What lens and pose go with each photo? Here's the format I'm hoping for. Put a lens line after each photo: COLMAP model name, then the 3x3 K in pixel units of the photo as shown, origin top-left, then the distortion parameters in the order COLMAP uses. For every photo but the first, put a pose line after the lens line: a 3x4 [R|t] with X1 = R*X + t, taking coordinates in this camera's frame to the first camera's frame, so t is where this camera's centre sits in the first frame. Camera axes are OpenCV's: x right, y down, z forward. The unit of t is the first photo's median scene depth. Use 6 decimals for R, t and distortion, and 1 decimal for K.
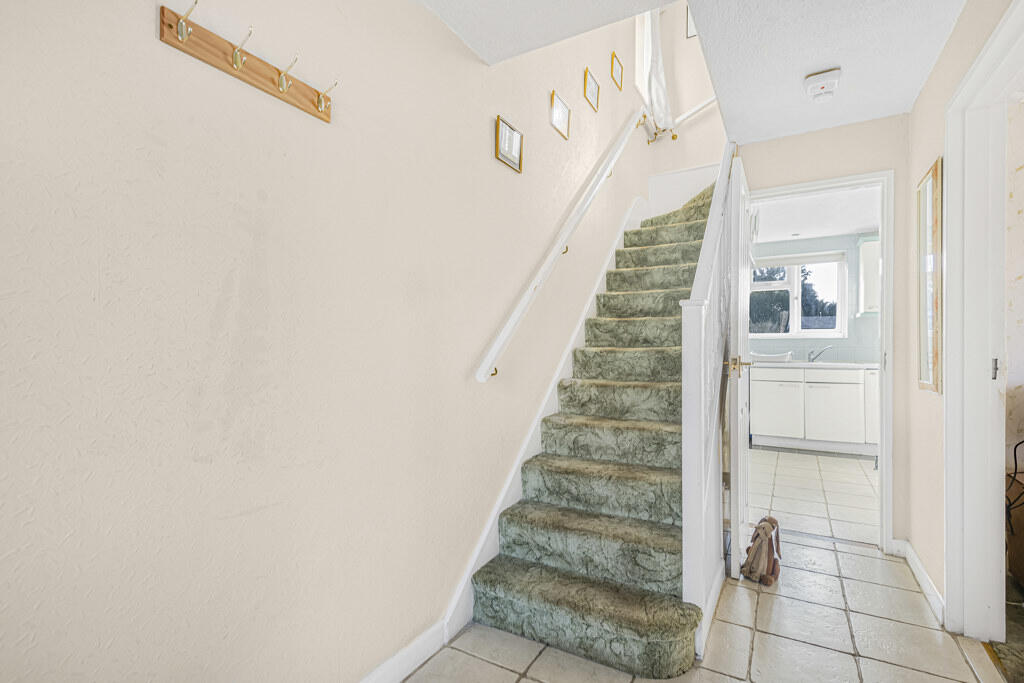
lens RADIAL K [[483.6, 0, 520.3], [0, 483.6, 333.5], [0, 0, 1]] dist [0.001864, 0.000130]
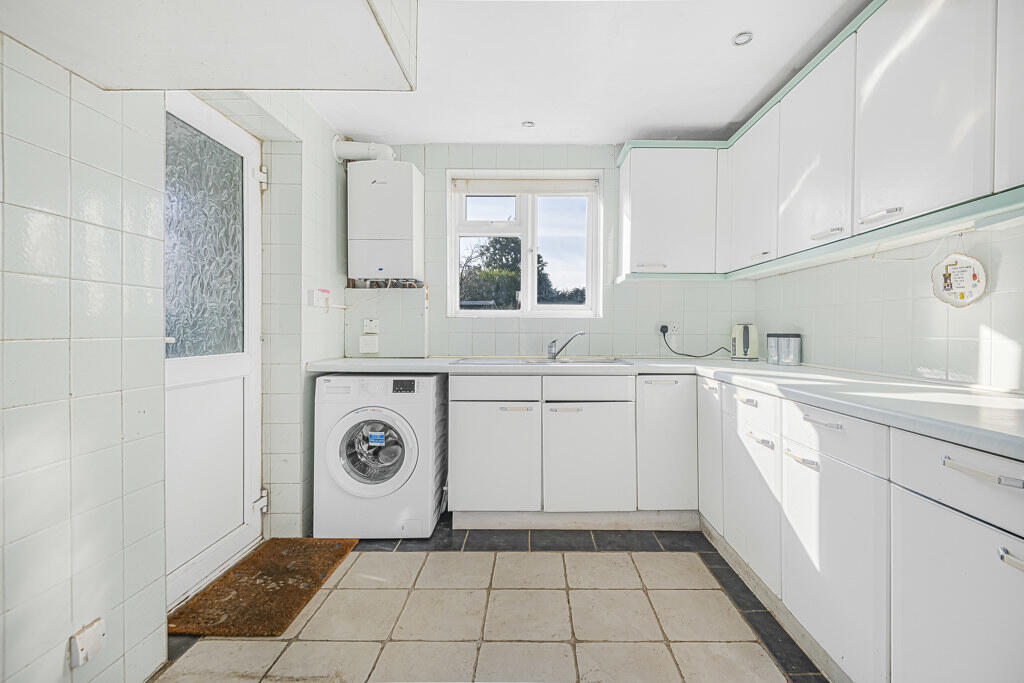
lens RADIAL K [[471.9, 0, 534.9], [0, 471.9, 327.7], [0, 0, 1]] dist [0.047370, -0.024722]
pose [[0.869642, -0.008625, 0.493608, 0.306050], [-0.000319, 0.999837, 0.018033, 0.010893], [-0.493684, -0.015840, 0.869497, 0.521675]]
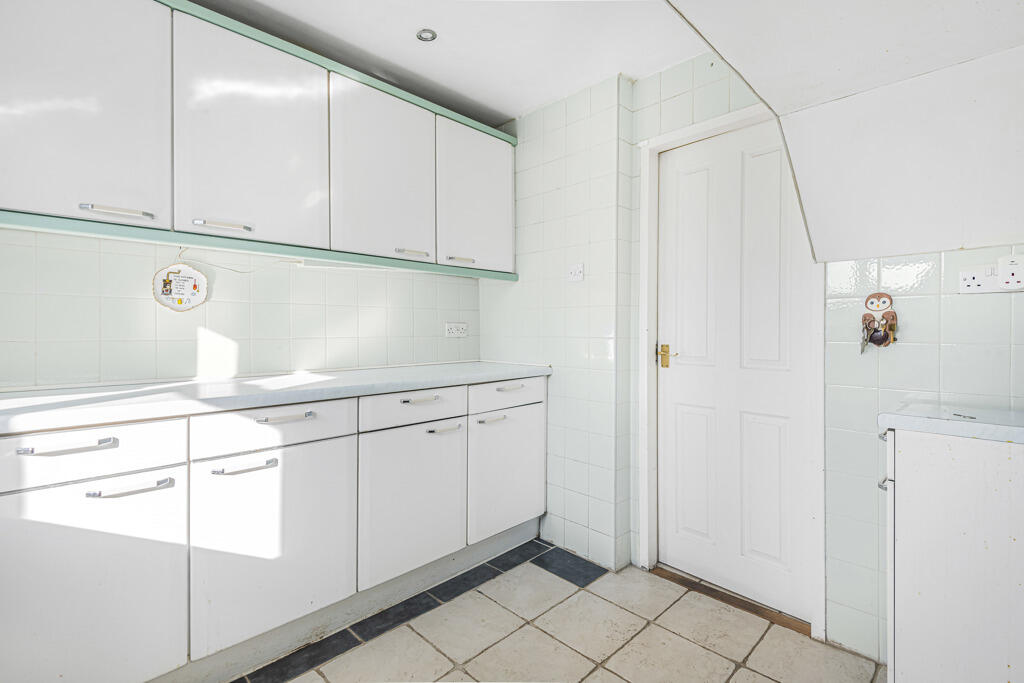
lens RADIAL K [[471.9, 0, 534.9], [0, 471.9, 327.7], [0, 0, 1]] dist [0.047370, -0.024722]
pose [[-0.970211, -0.017043, 0.241661, 0.362154], [-0.022543, 0.999545, -0.020015, 0.016148], [-0.241210, -0.024867, -0.970154, 0.932655]]
